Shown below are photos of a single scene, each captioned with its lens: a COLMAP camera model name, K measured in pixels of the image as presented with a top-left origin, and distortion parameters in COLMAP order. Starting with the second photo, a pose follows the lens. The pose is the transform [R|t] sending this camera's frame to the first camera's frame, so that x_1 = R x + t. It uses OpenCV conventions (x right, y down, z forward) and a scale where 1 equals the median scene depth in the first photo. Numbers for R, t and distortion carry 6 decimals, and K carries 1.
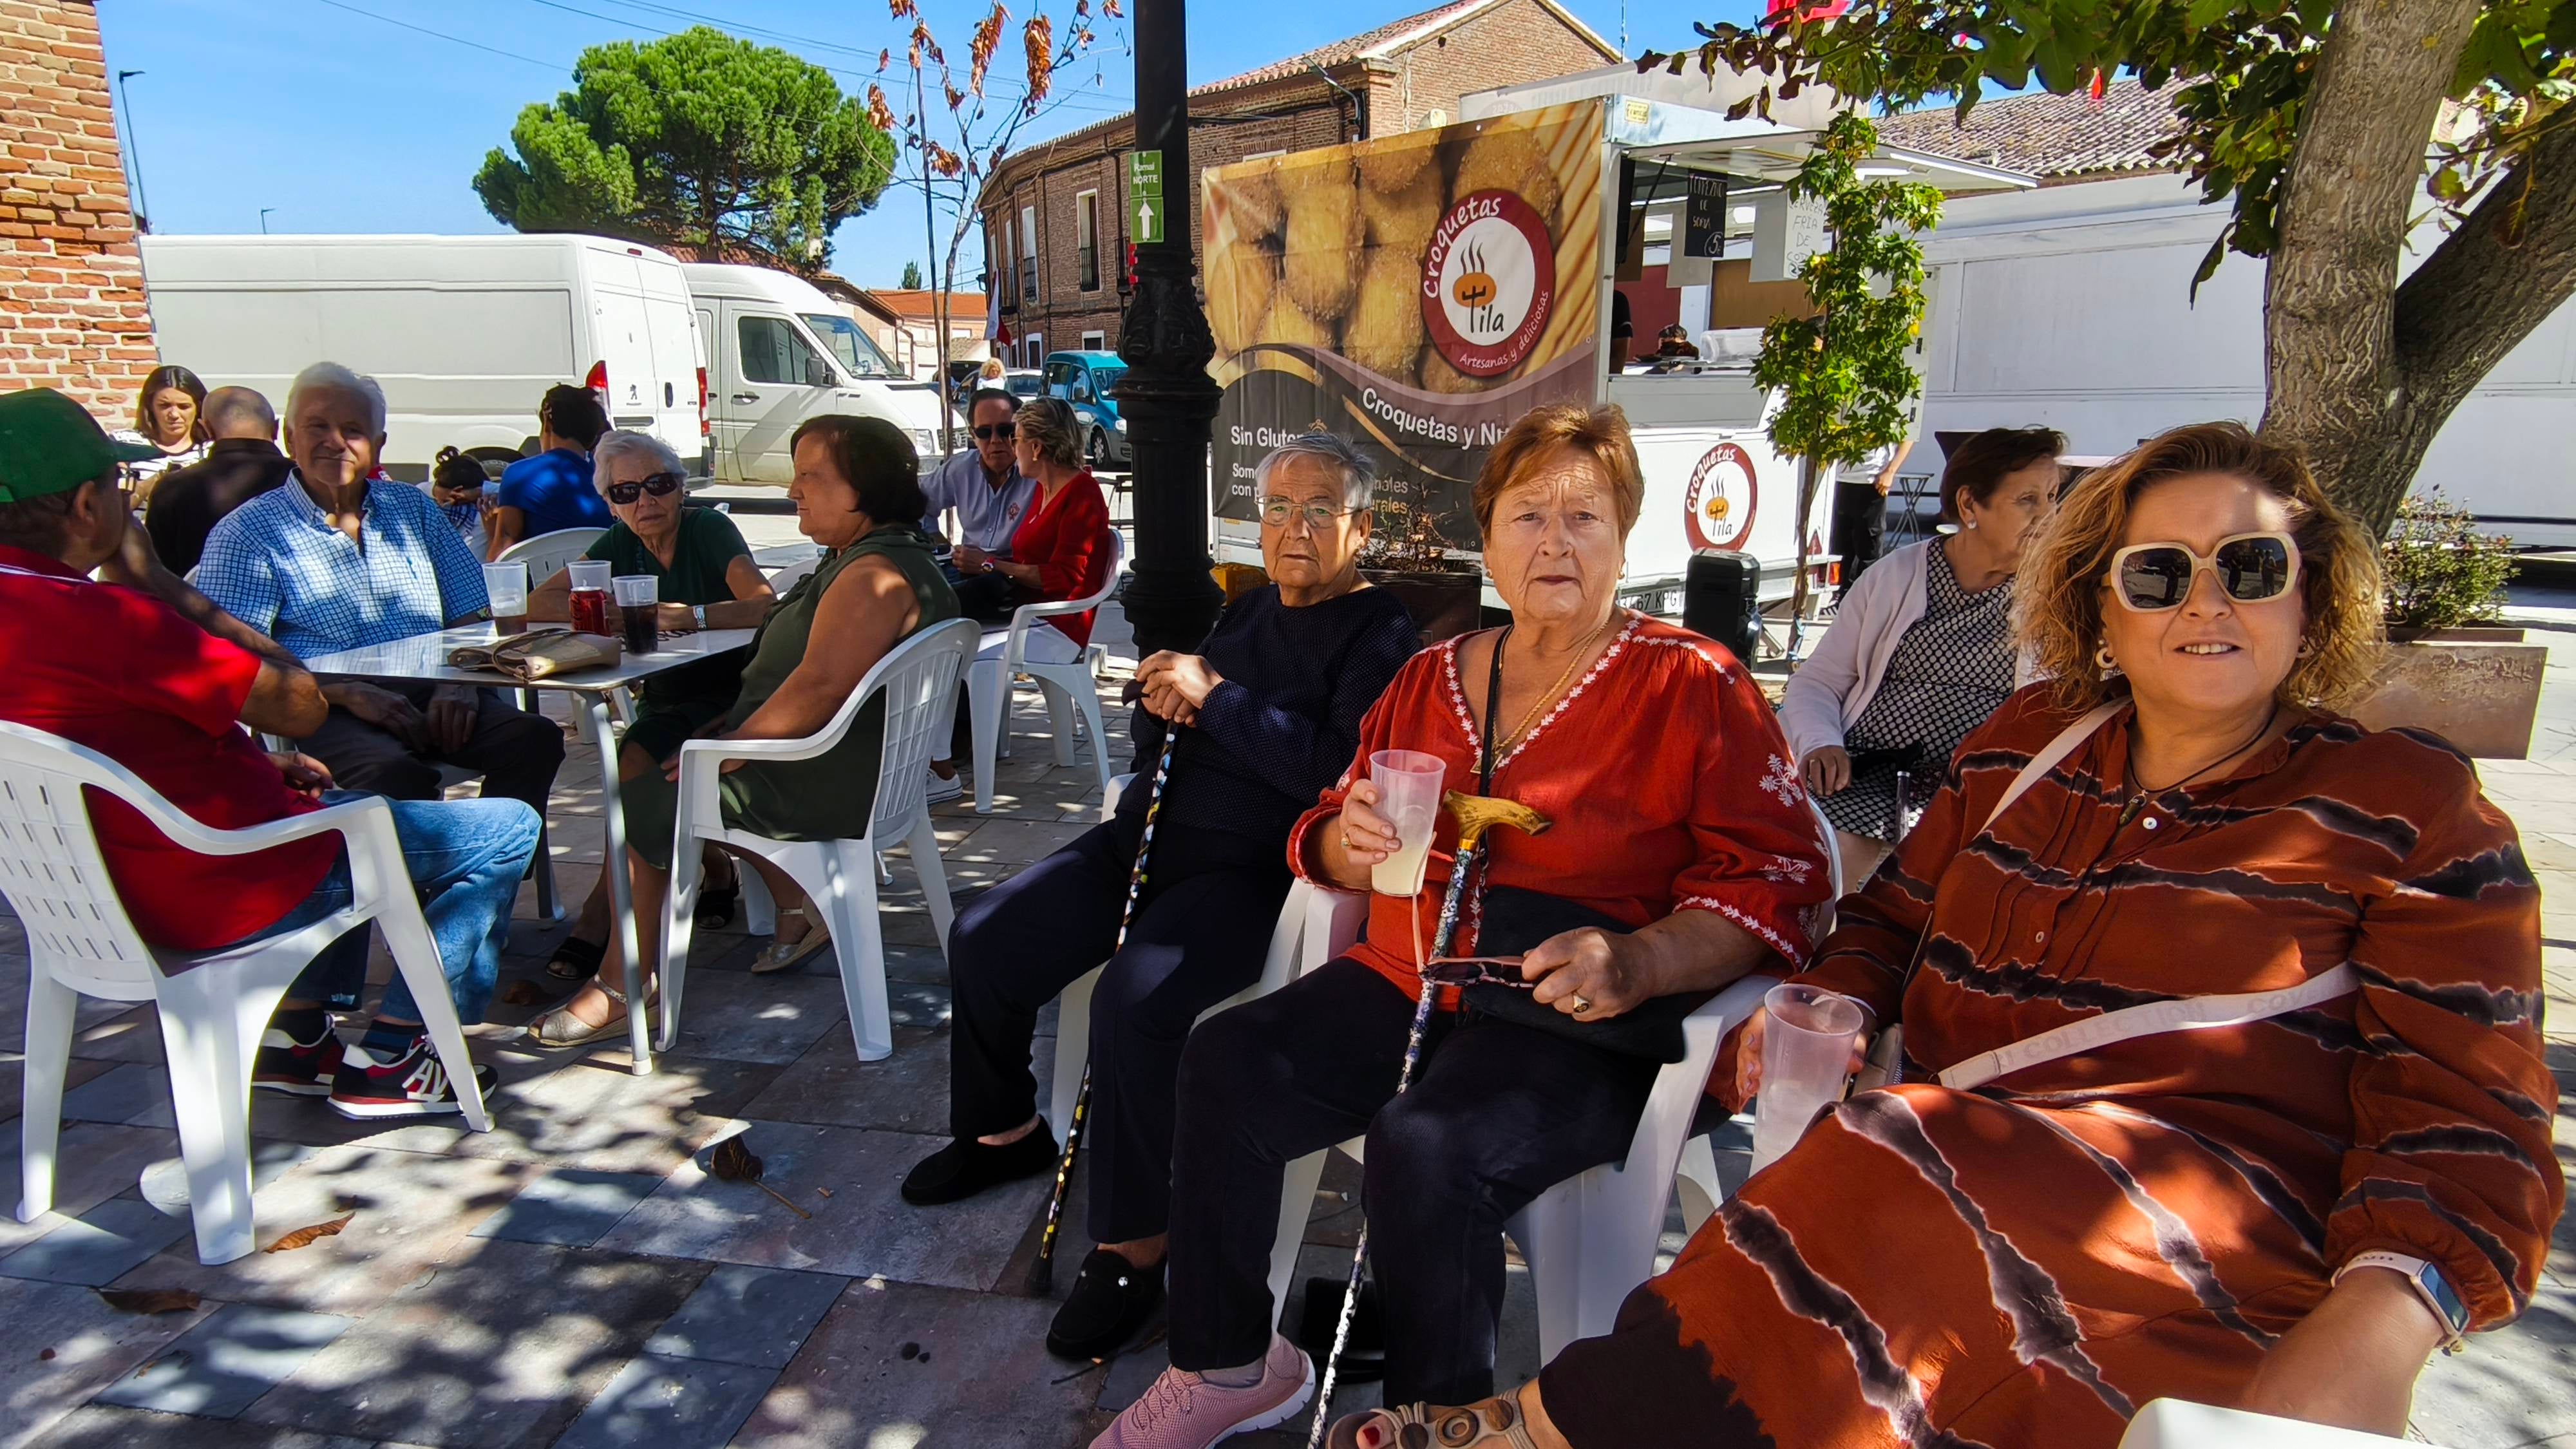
lens RADIAL K [[1390.3, 0, 1273.5], [0, 1390.3, 747.4], [0, 0, 1]] dist [-0.028643, 0.012914]
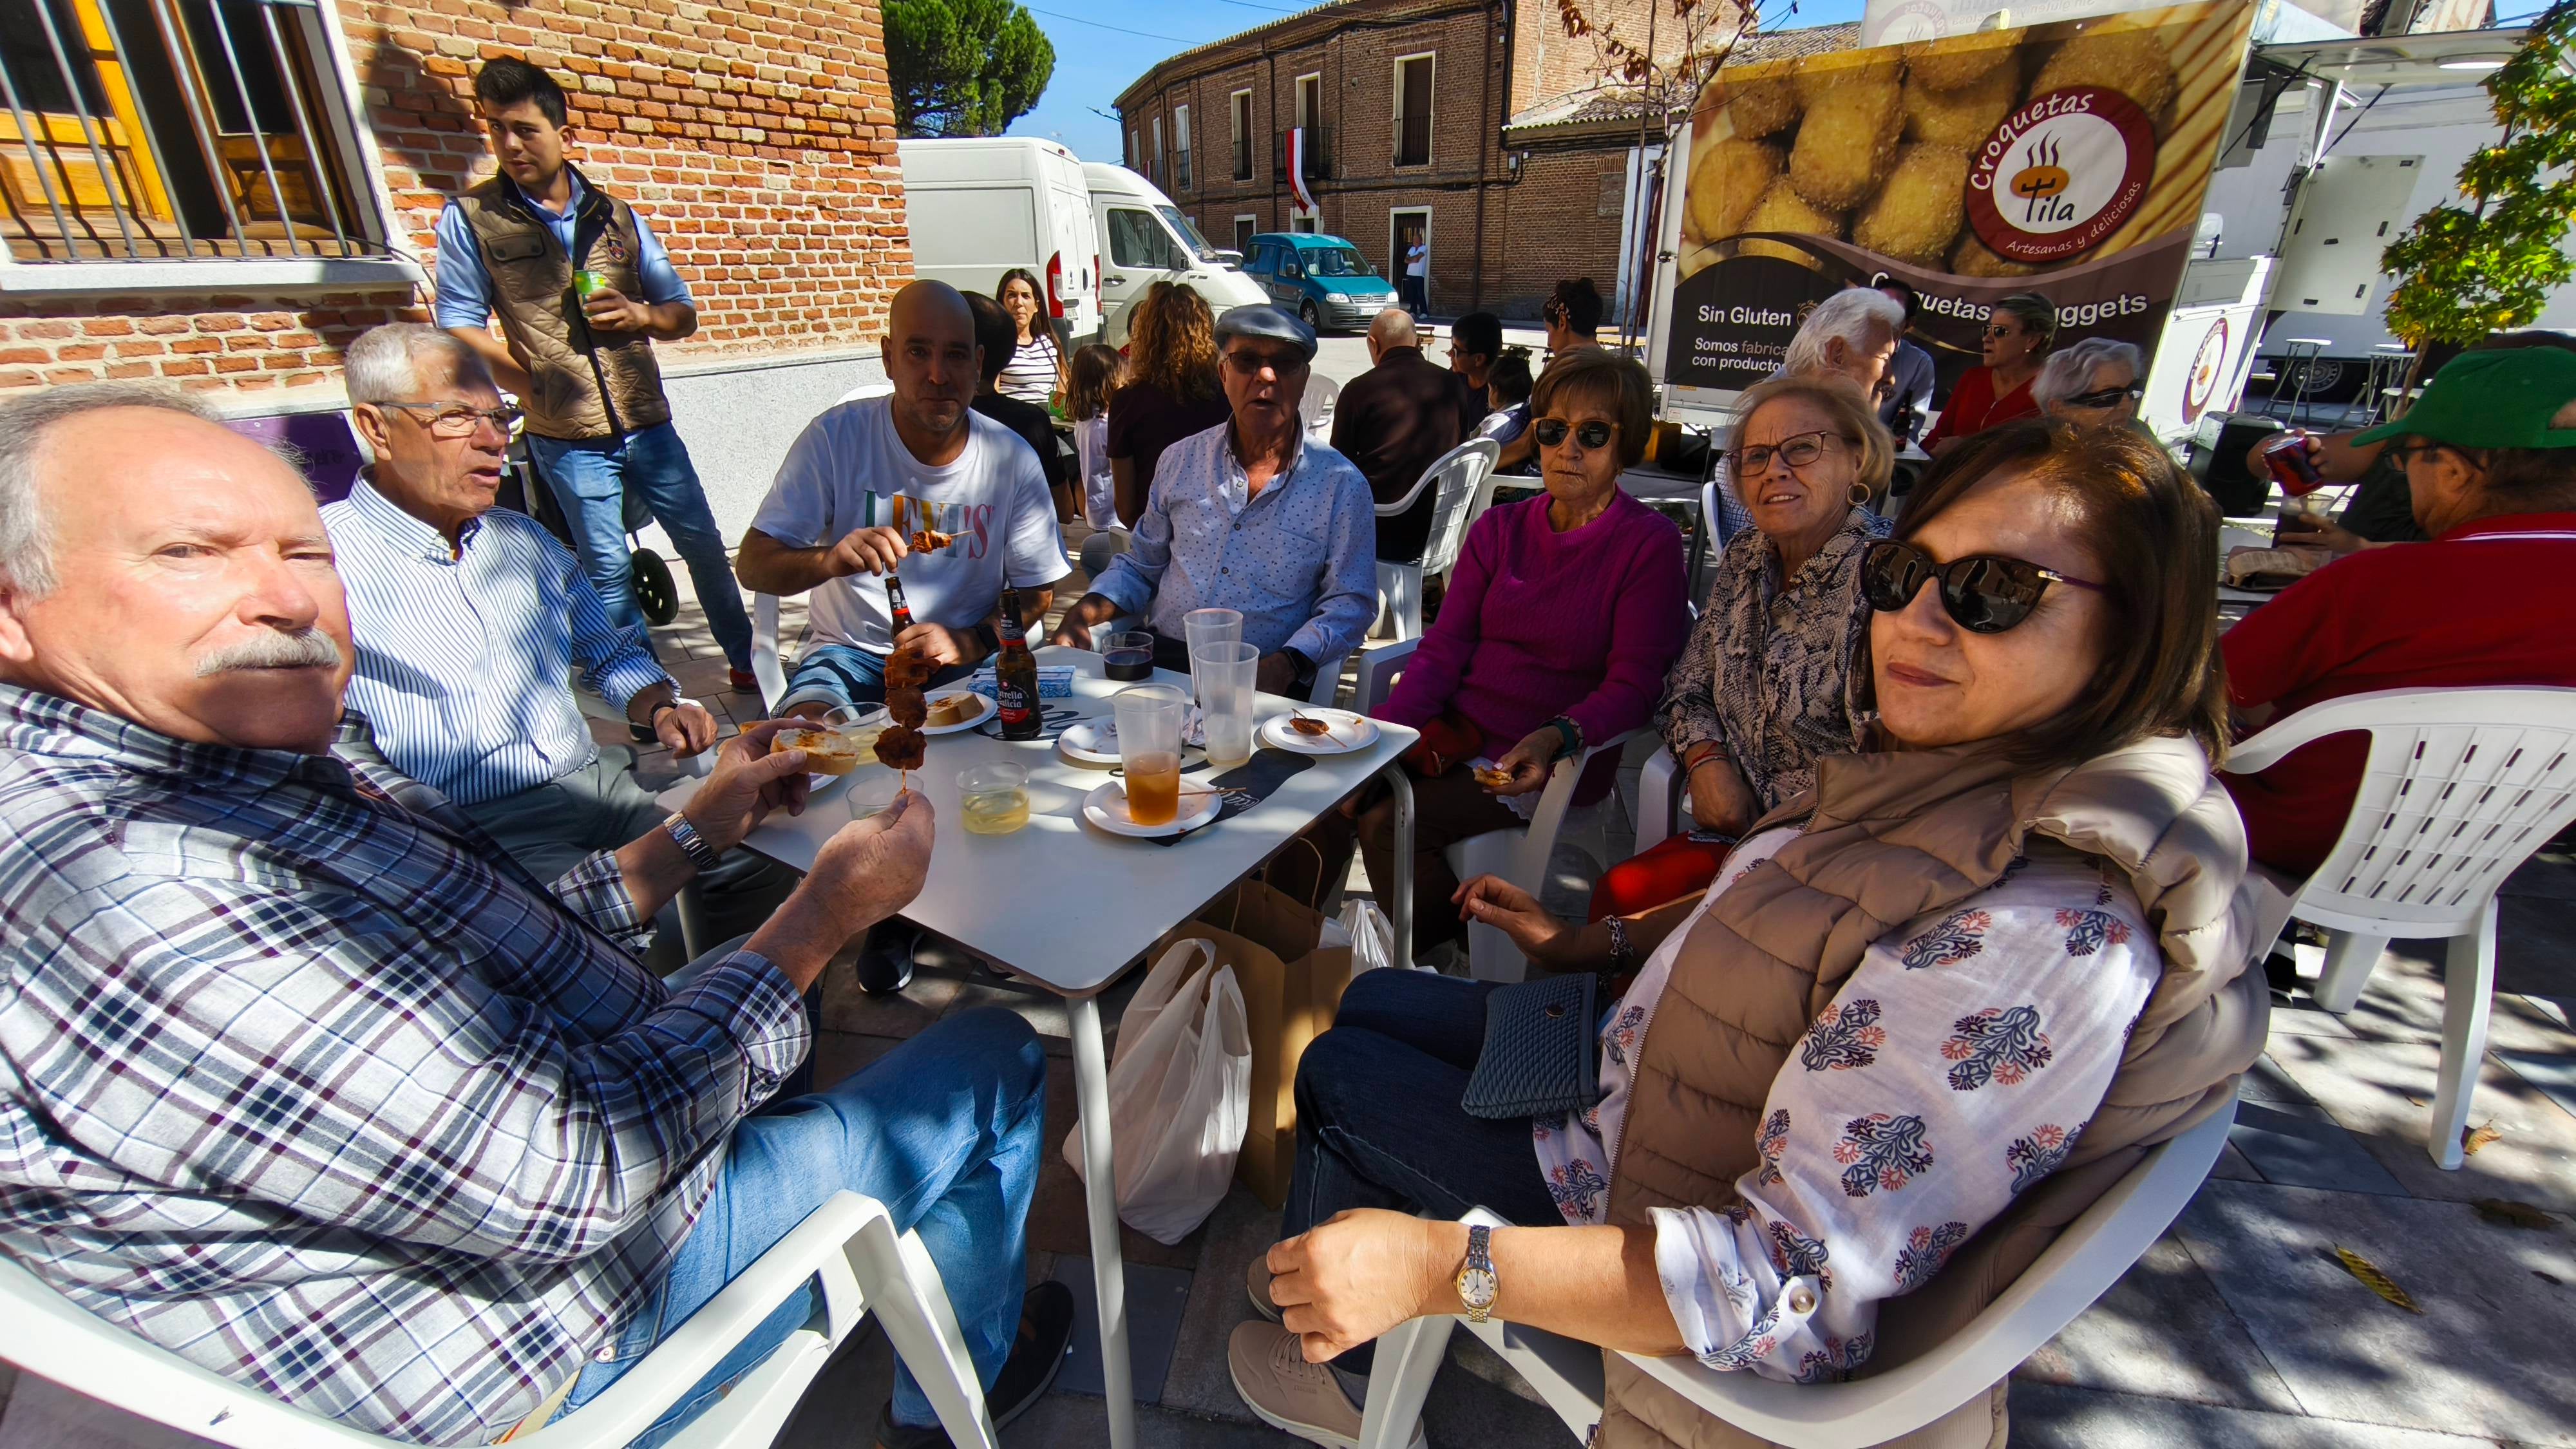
lens RADIAL K [[1075.0, 0, 1299.4], [0, 1075.0, 700.3], [0, 0, 1]] dist [0.003131, -0.000593]
pose [[0.999832, -0.008410, -0.016288, -0.436097], [0.010535, 0.990773, 0.135121, -0.033409], [0.015001, -0.135270, 0.990695, 0.056237]]
